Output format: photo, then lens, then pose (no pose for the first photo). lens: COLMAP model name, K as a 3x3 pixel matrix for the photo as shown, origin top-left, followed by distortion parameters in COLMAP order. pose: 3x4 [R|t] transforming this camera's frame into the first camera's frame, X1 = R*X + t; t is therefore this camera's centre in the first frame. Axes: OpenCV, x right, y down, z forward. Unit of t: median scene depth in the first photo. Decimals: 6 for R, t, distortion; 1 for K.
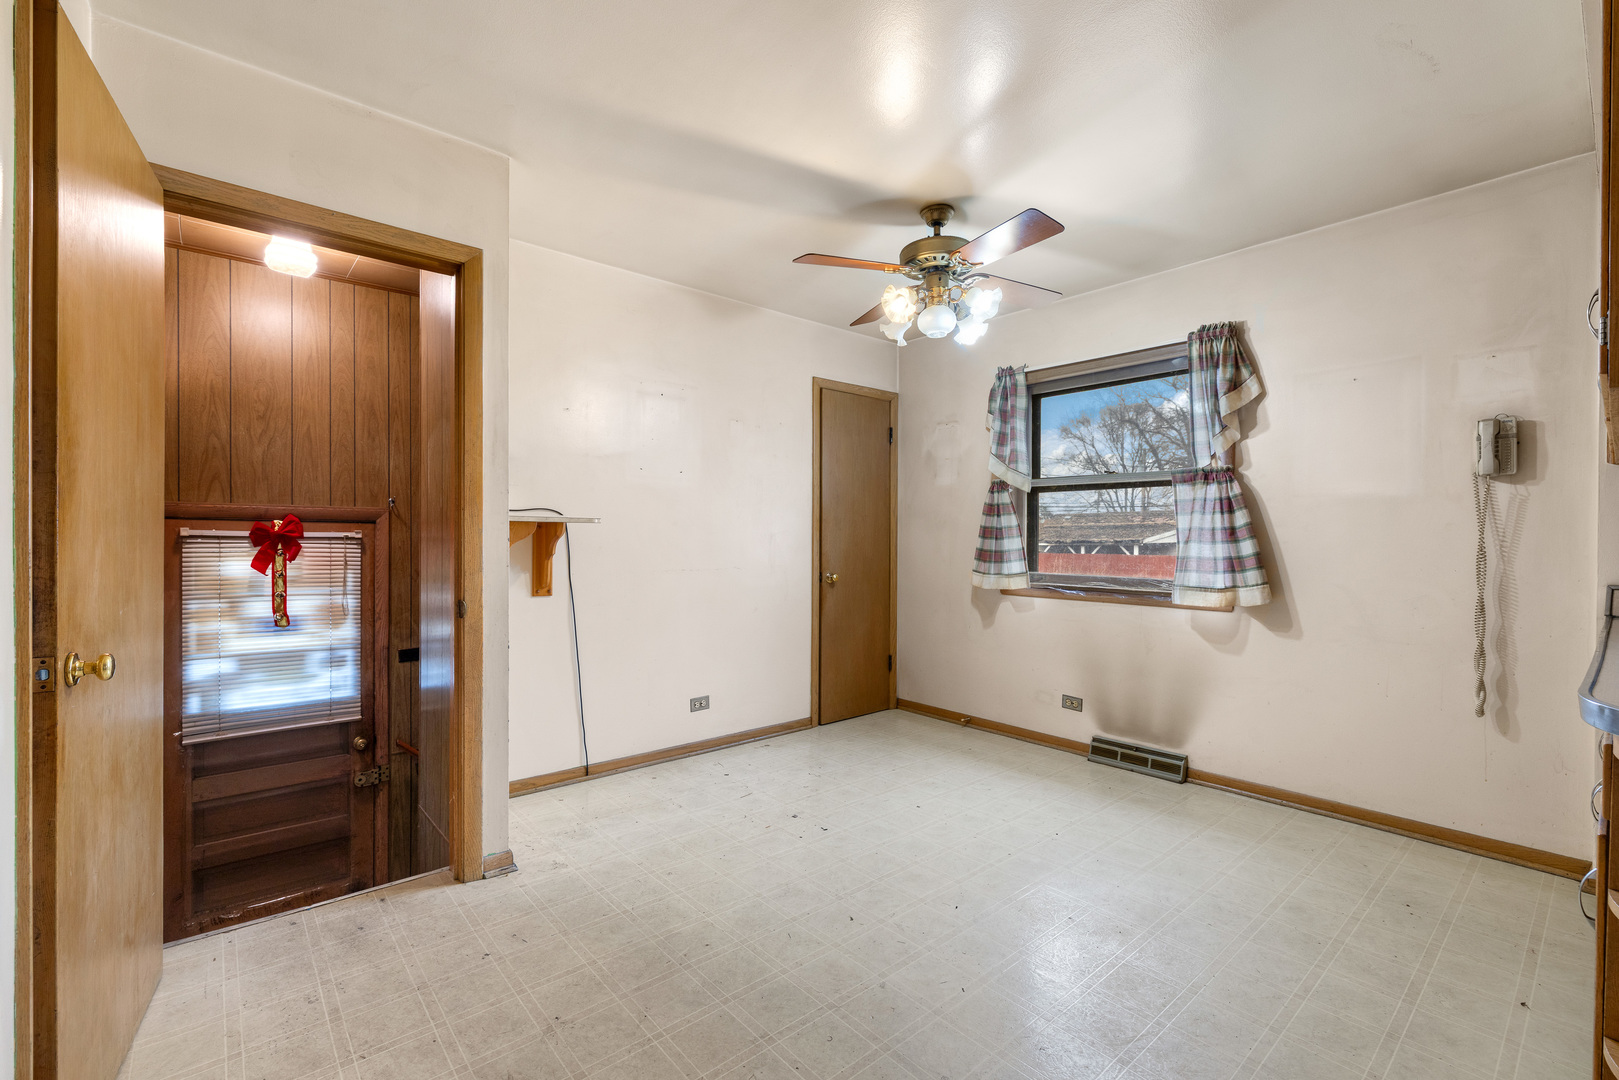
lens RADIAL K [[701.5, 0, 811.5], [0, 701.5, 537.9], [0, 0, 1]] dist [-0.002101, 0.000243]
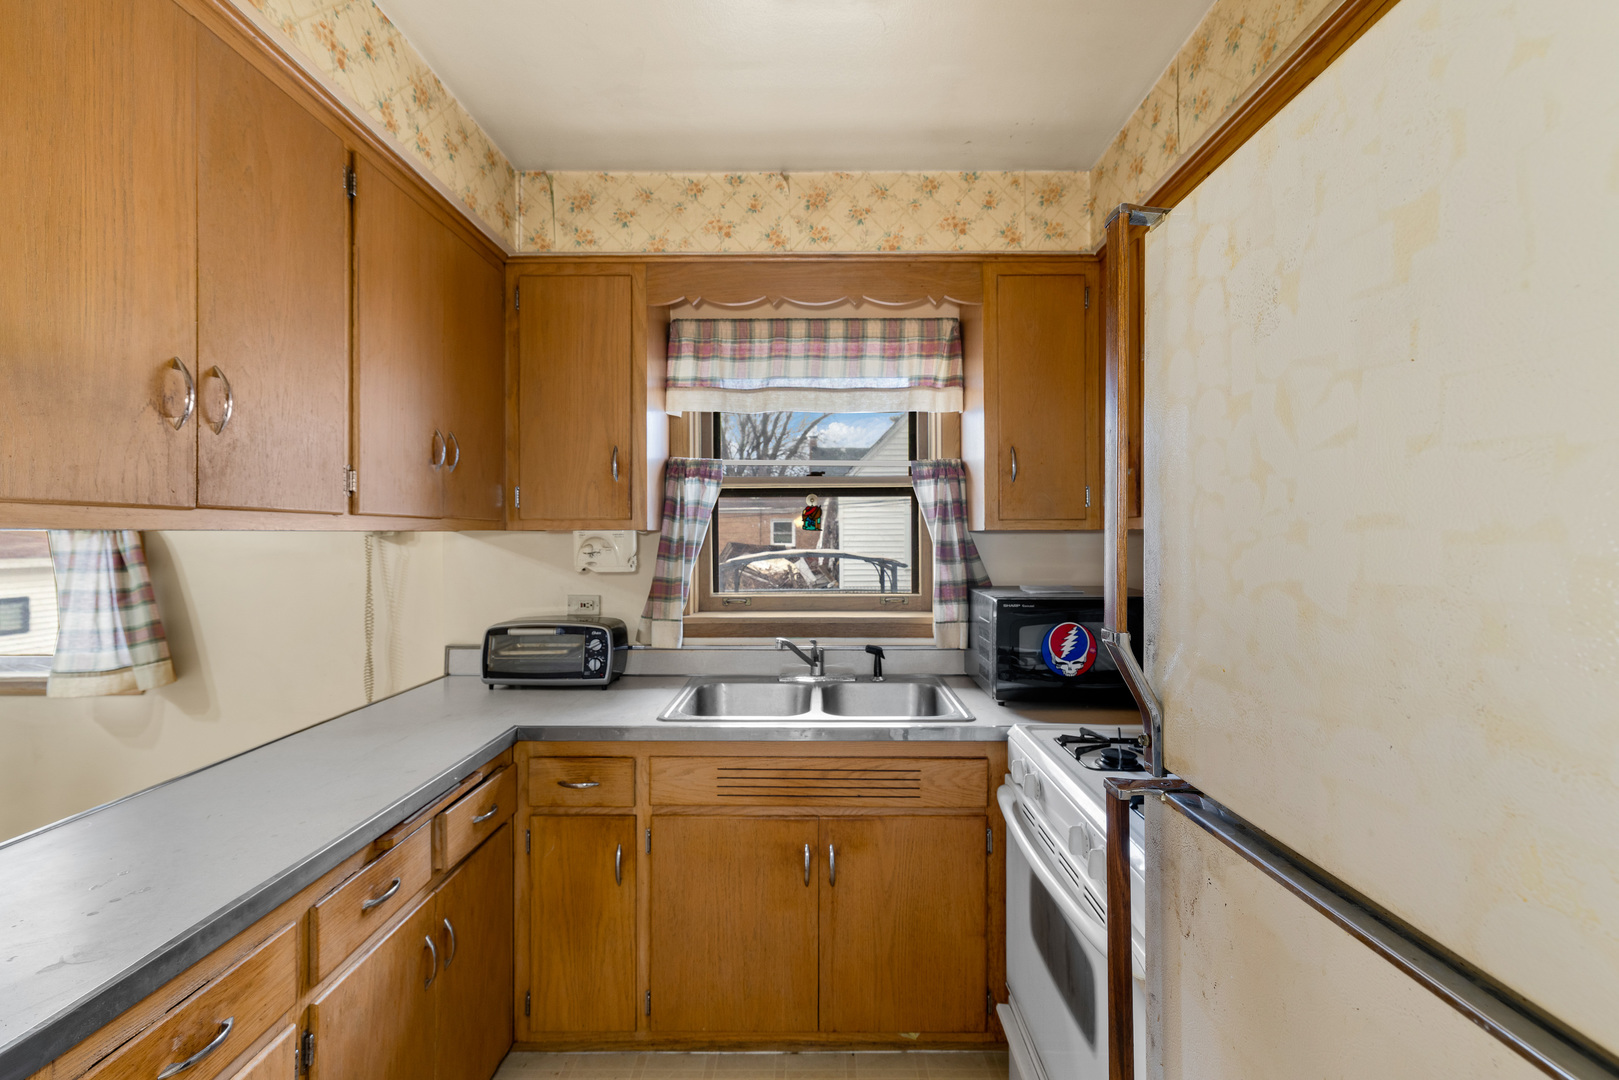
lens RADIAL K [[701.5, 0, 811.5], [0, 701.5, 537.9], [0, 0, 1]] dist [-0.002101, 0.000243]
pose [[0.651948, -0.009354, 0.758206, 0.487943], [0.010695, 0.999938, 0.003140, -0.063242], [-0.758188, 0.006062, 0.652007, -0.072929]]
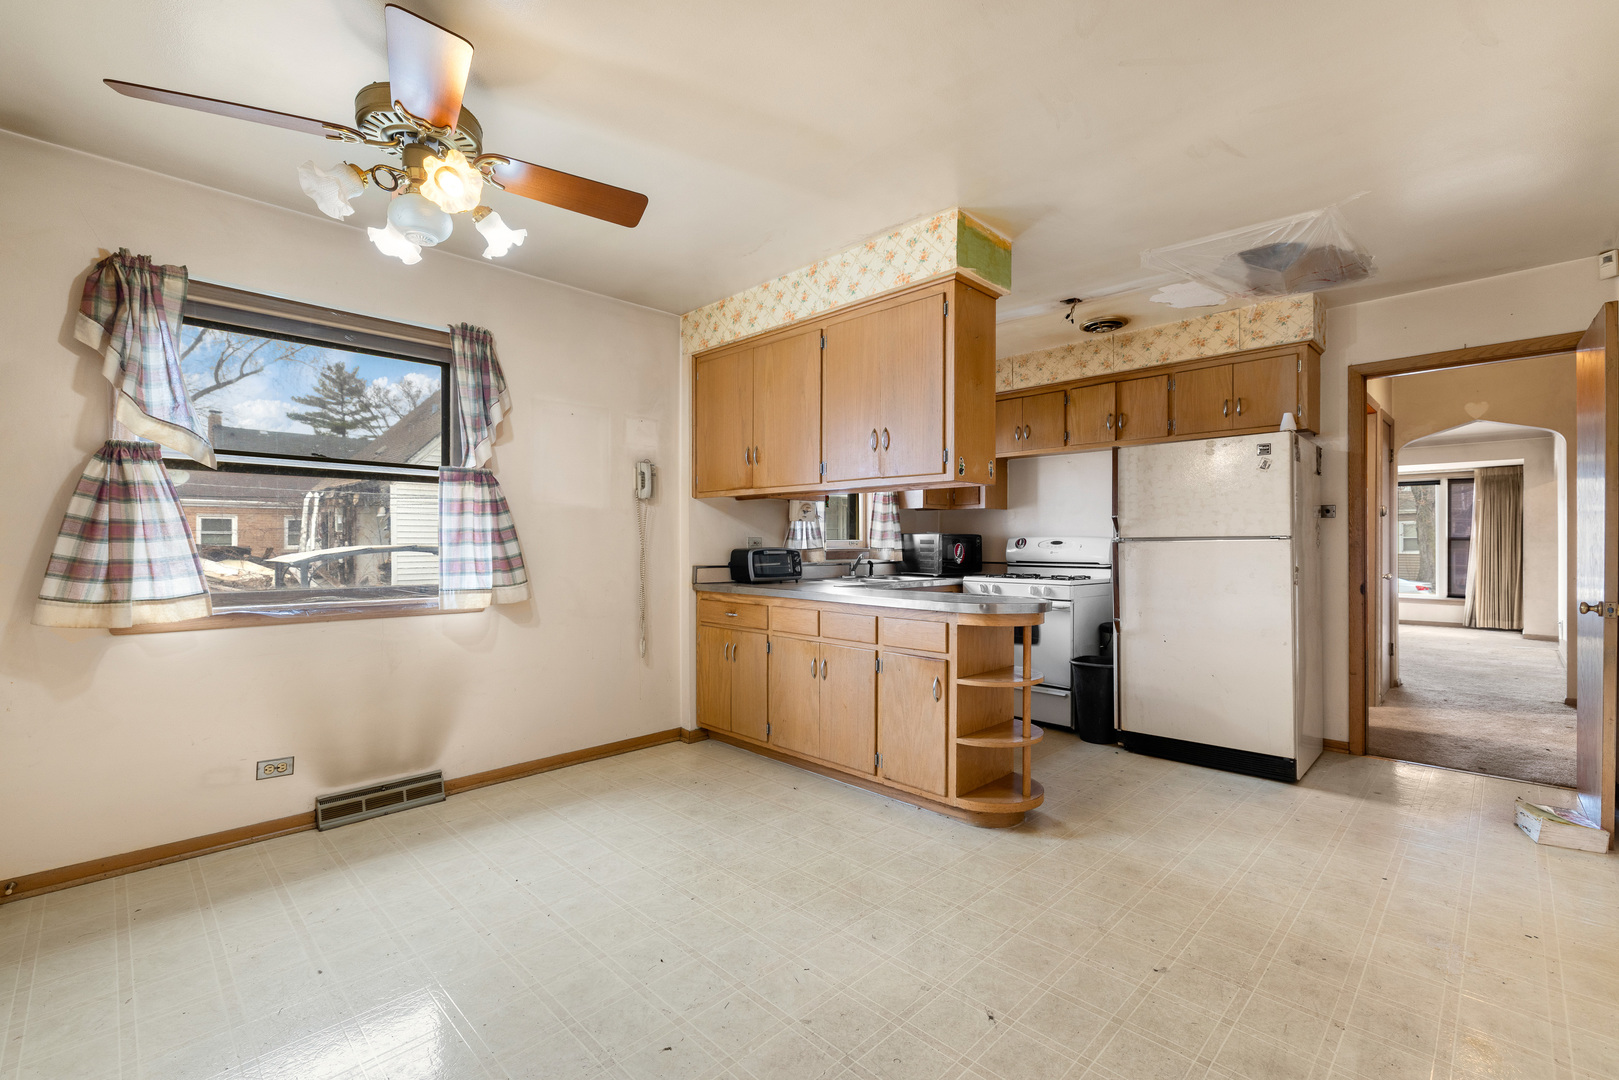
lens RADIAL K [[701.5, 0, 811.5], [0, 701.5, 537.9], [0, 0, 1]] dist [-0.002101, 0.000243]
pose [[-0.088238, 0.000582, 0.996099, -0.462157], [-0.001739, 0.999998, -0.000739, -0.002324], [-0.996098, -0.001797, -0.088236, 0.600764]]
